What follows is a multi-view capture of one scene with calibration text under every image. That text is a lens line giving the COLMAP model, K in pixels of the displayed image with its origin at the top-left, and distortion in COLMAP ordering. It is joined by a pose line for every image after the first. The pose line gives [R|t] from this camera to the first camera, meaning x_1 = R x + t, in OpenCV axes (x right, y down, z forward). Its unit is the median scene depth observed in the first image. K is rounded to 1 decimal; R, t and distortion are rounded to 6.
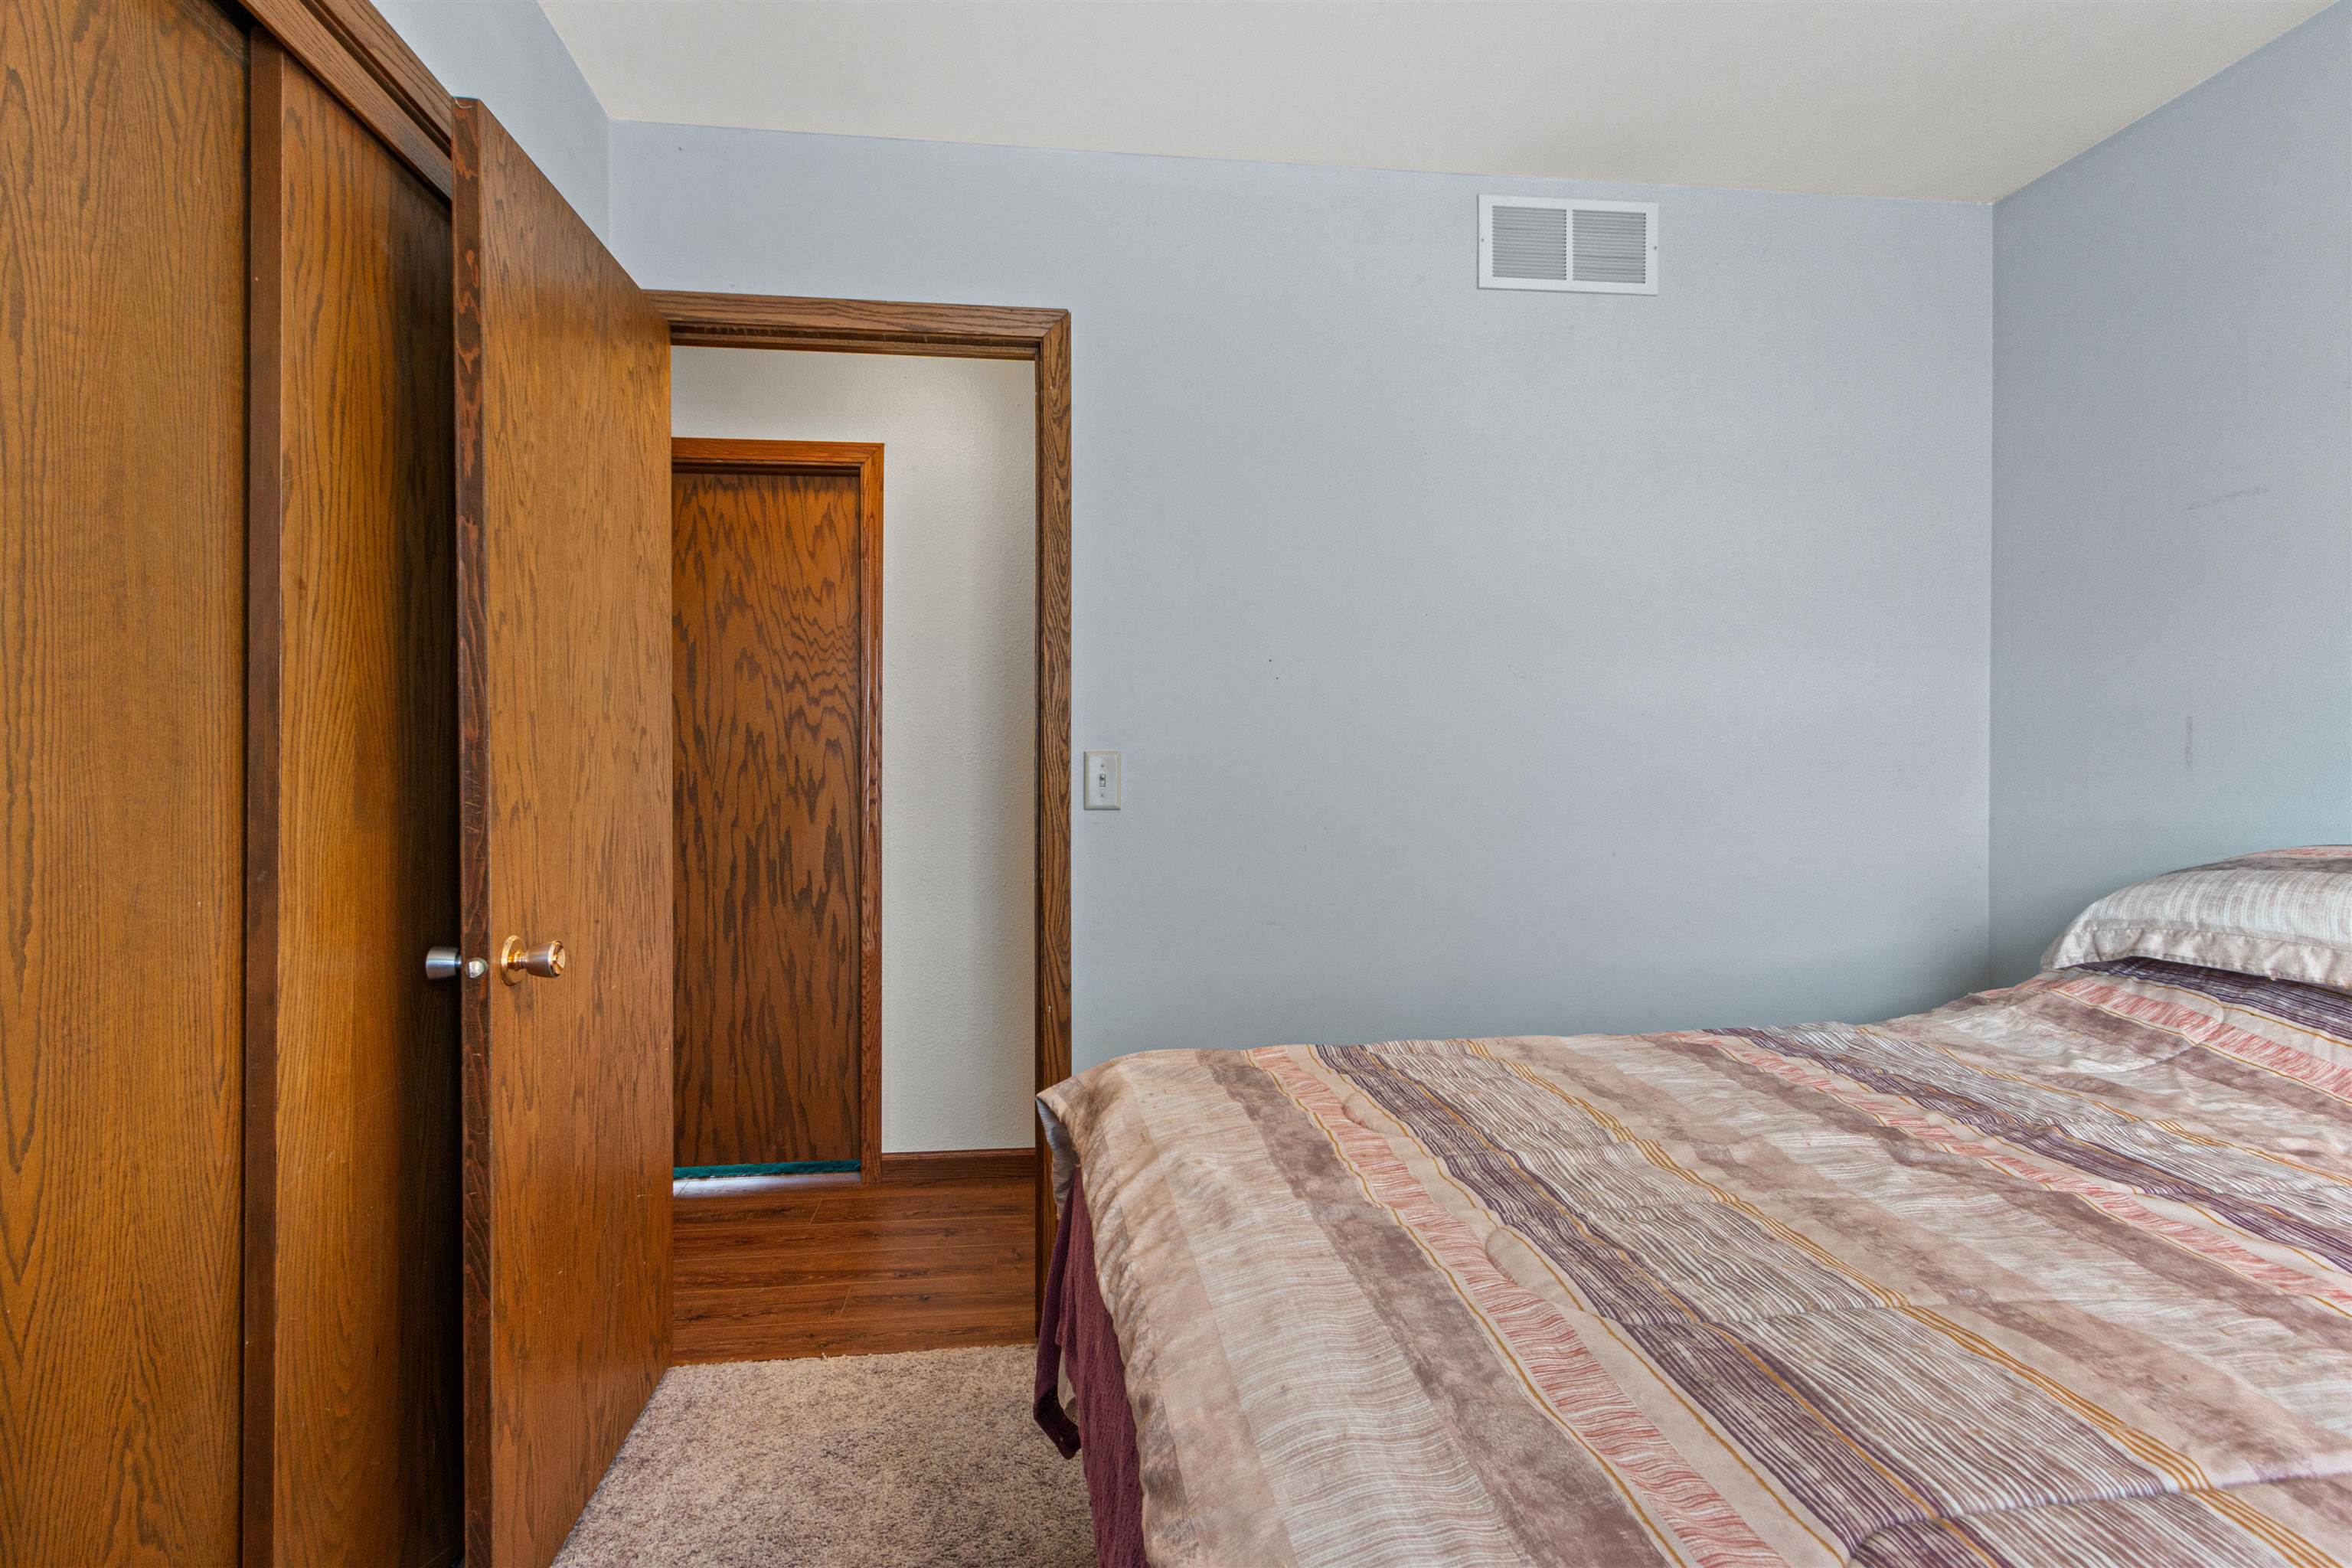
lens RADIAL K [[1162.0, 0, 1179.4], [0, 1162.0, 773.8], [0, 0, 1]] dist [0.012095, -0.001370]
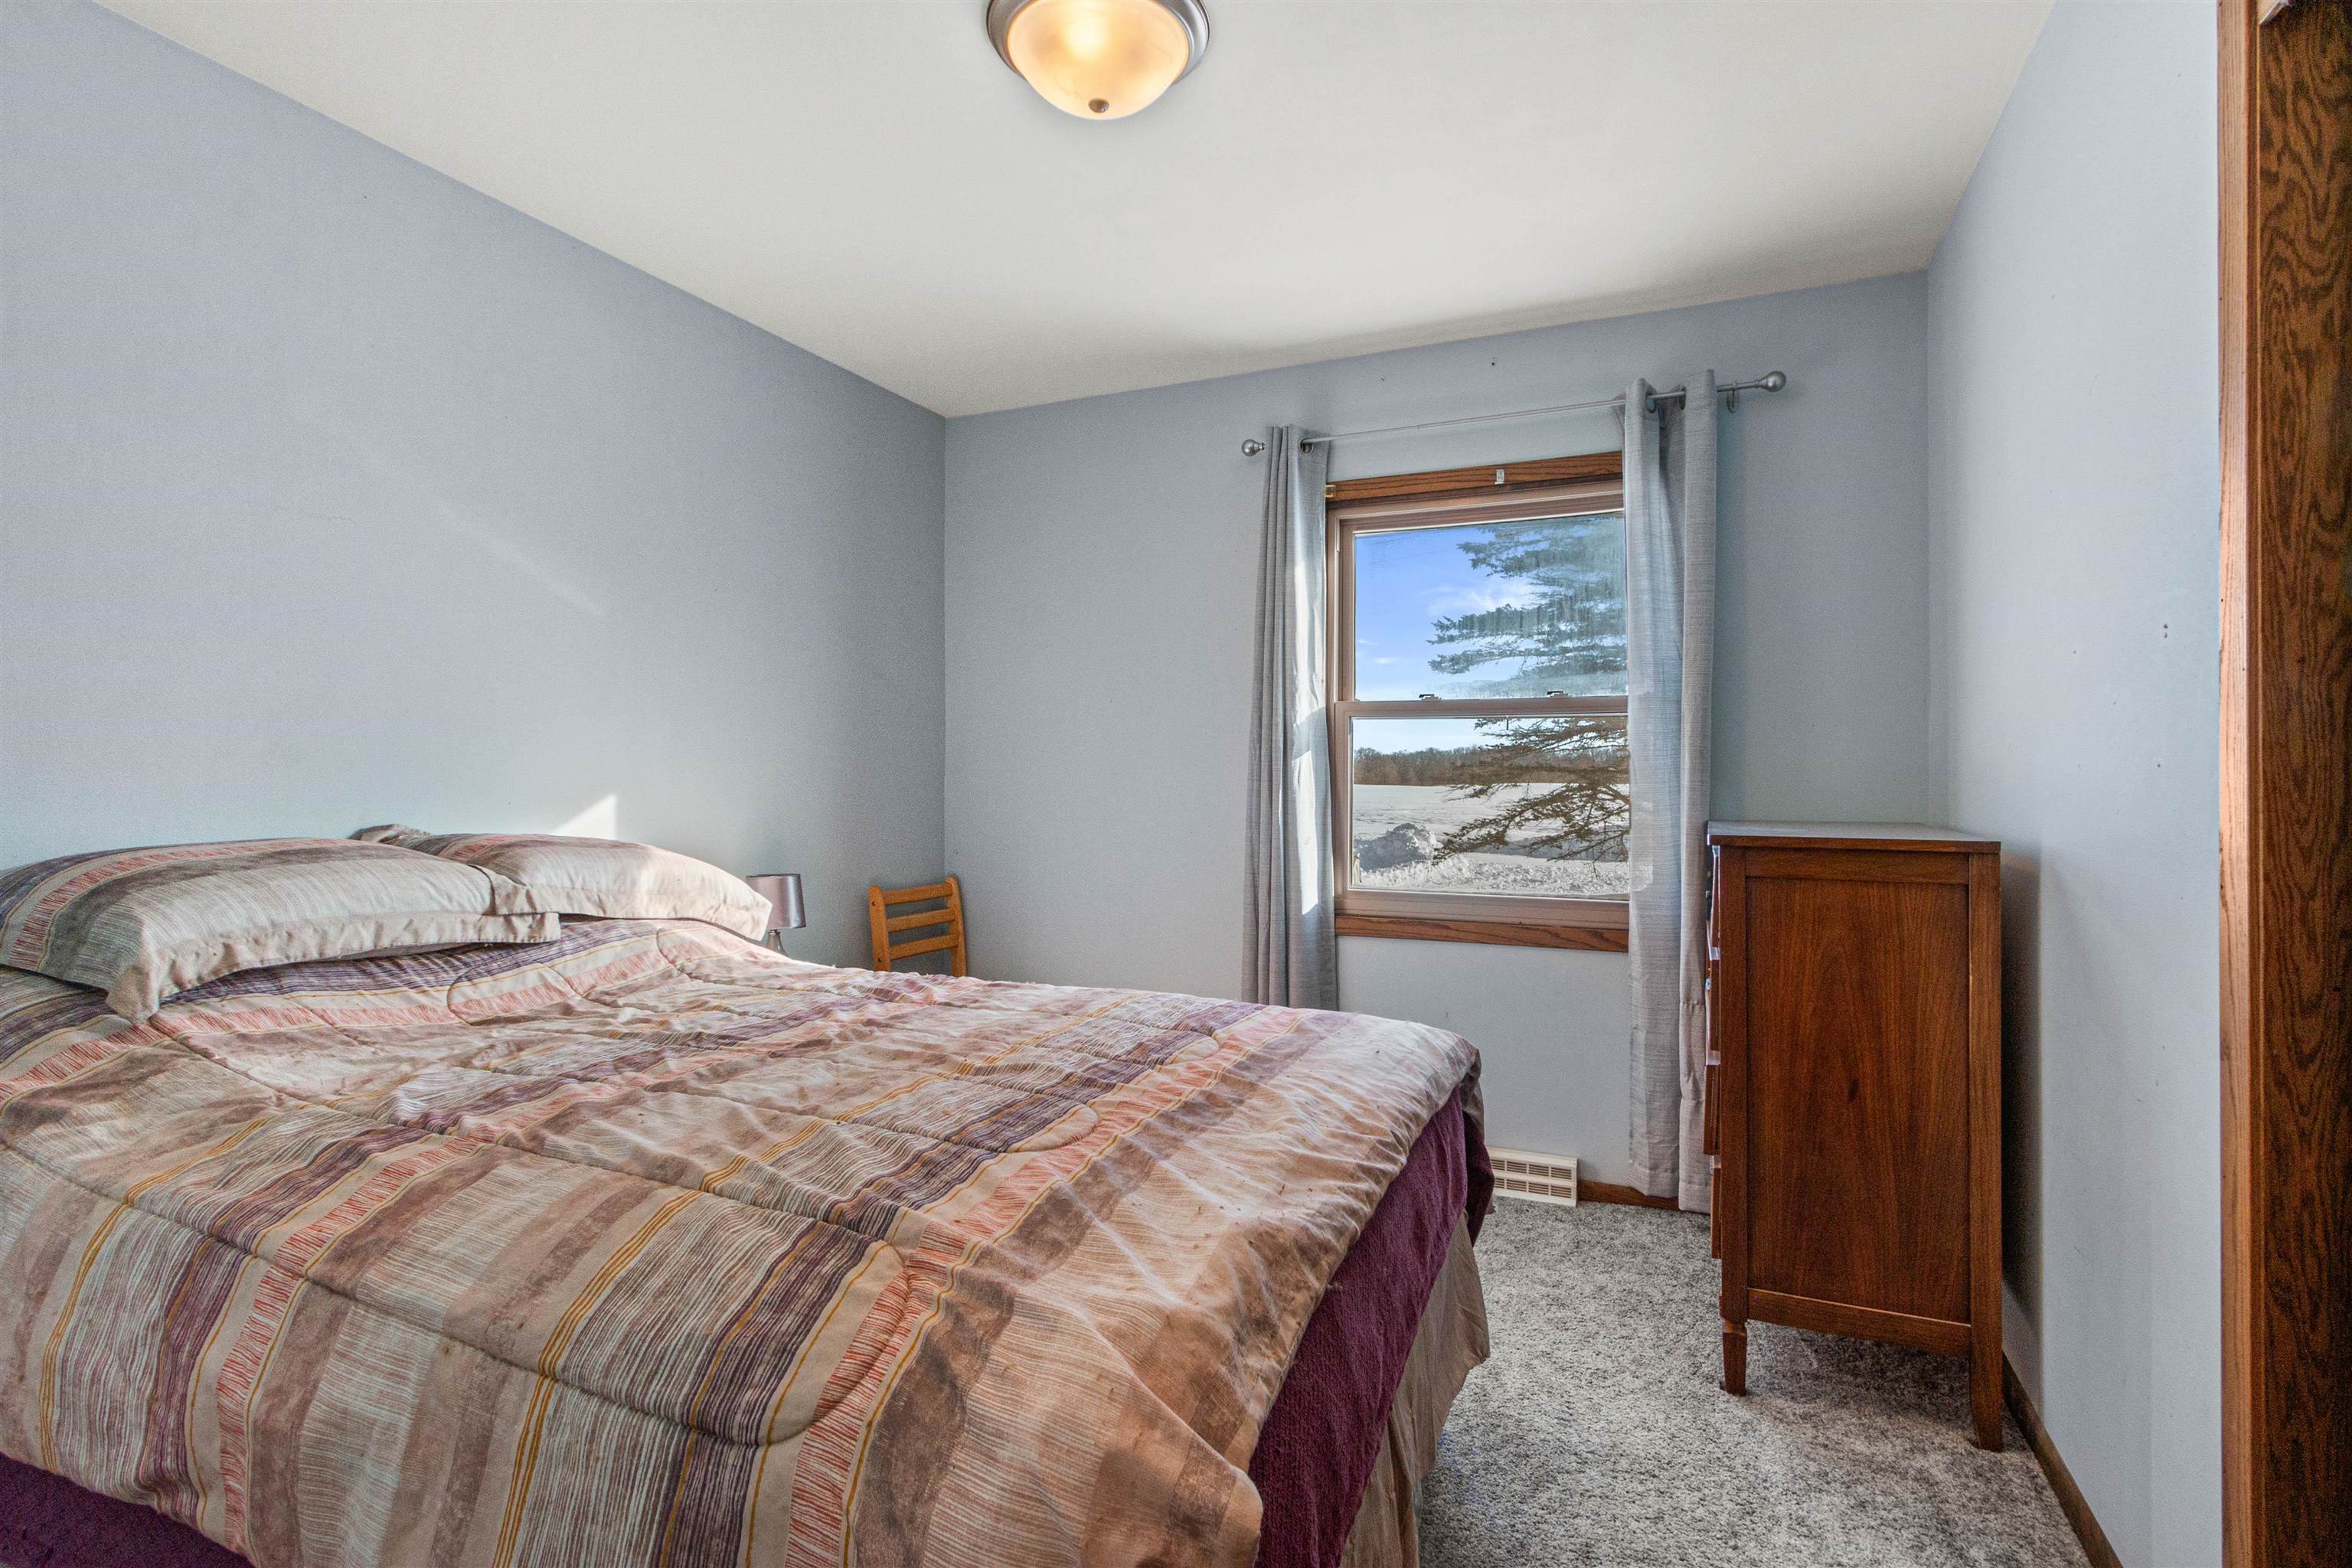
lens RADIAL K [[1162.0, 0, 1176.6], [0, 1162.0, 777.9], [0, 0, 1]] dist [0.012095, -0.001370]
pose [[-0.863619, -0.000906, 0.504144, -0.363154], [0.000715, 0.999995, 0.003021, -0.004178], [-0.504145, 0.002970, -0.863614, 1.602900]]
